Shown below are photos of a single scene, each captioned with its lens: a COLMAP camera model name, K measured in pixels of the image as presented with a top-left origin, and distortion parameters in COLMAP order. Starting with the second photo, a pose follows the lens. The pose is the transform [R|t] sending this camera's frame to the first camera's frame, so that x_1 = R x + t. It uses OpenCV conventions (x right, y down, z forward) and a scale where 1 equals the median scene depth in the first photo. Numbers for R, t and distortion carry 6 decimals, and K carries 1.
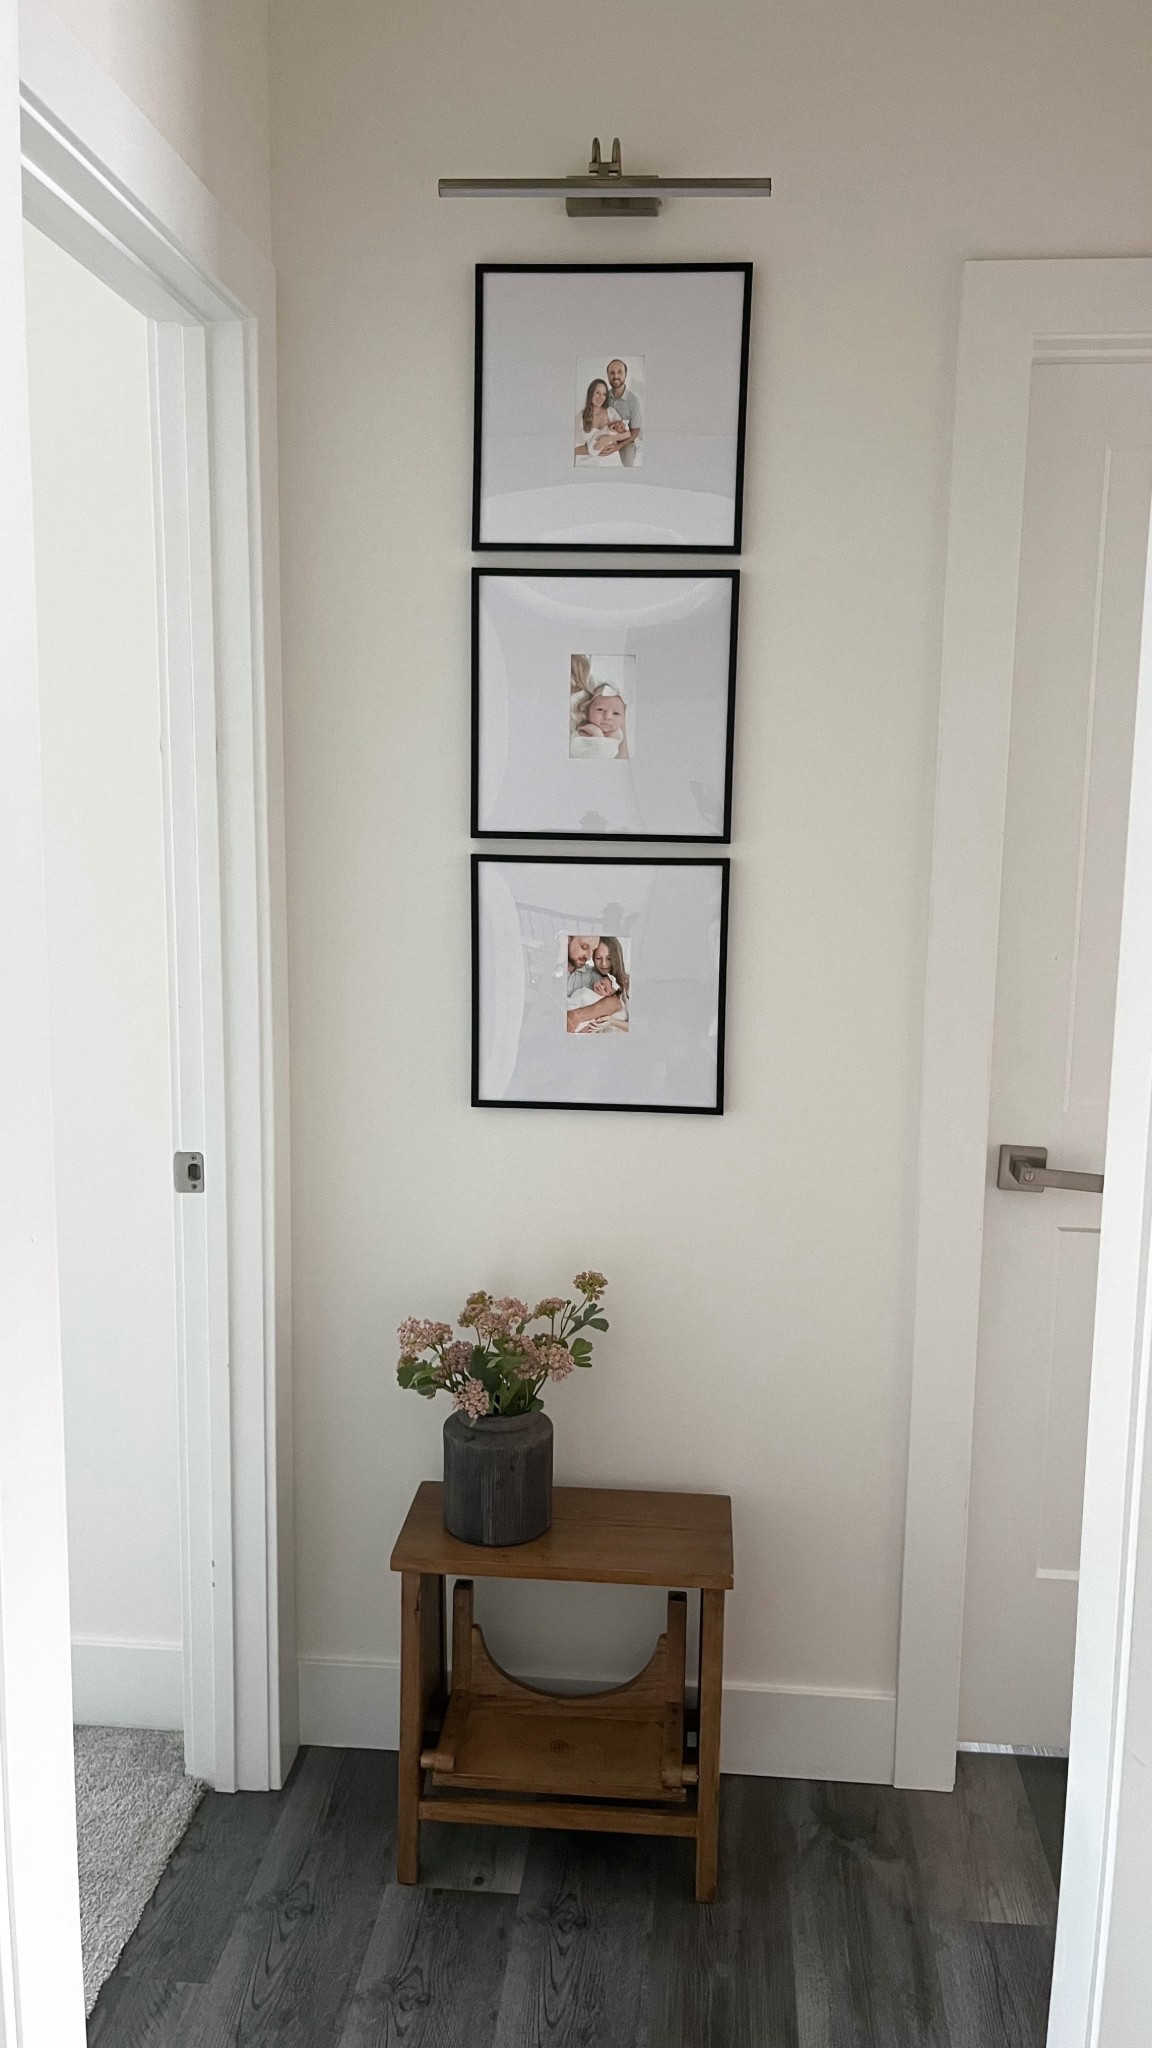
lens RADIAL K [[1570.7, 0, 576.0], [0, 1570.7, 1024.0], [0, 0, 1]] dist [0.002202, 0.012911]
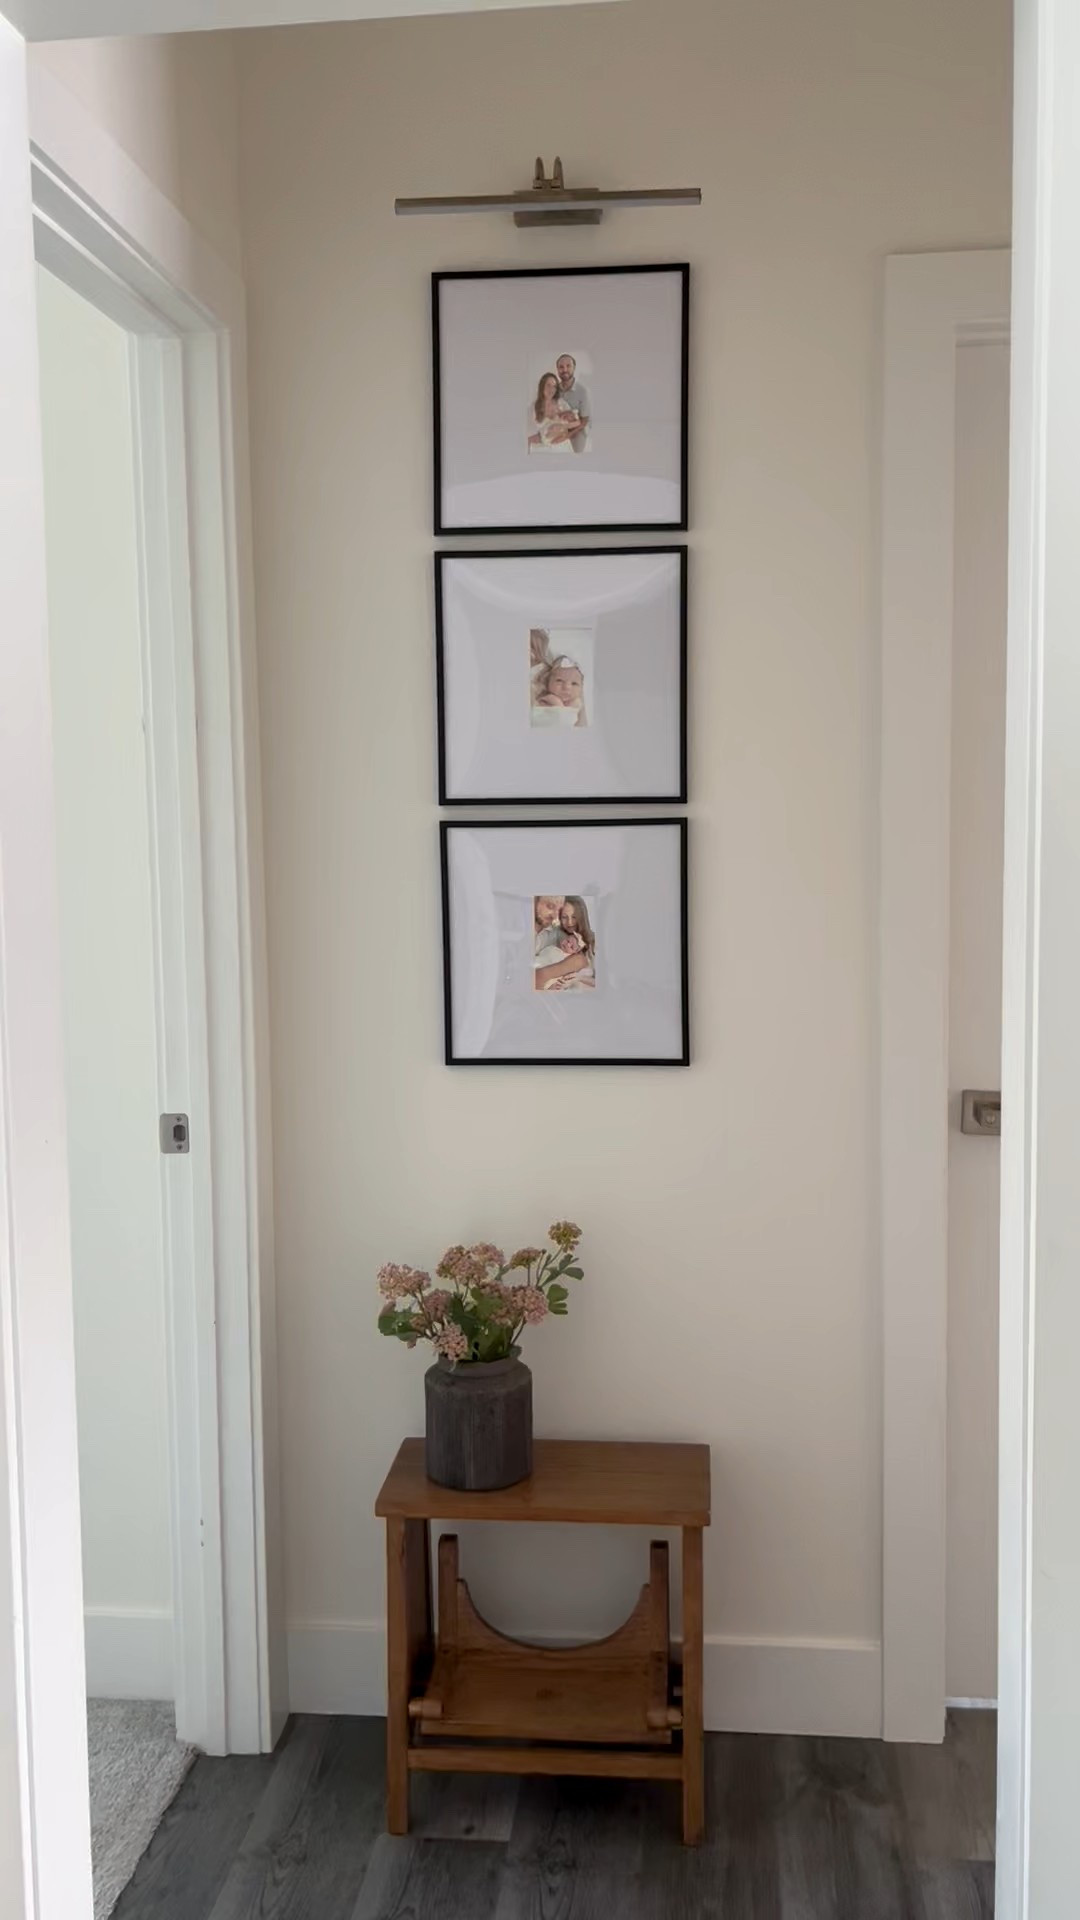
lens RADIAL K [[1743.0, 0, 540.0], [0, 1743.0, 960.0], [0, 0, 1]] dist [0.005700, -0.004696]
pose [[0.999476, -0.026164, -0.019060, 0.019703], [0.024899, 0.997650, -0.063836, 0.060328], [0.020685, 0.063328, 0.997778, -0.150617]]
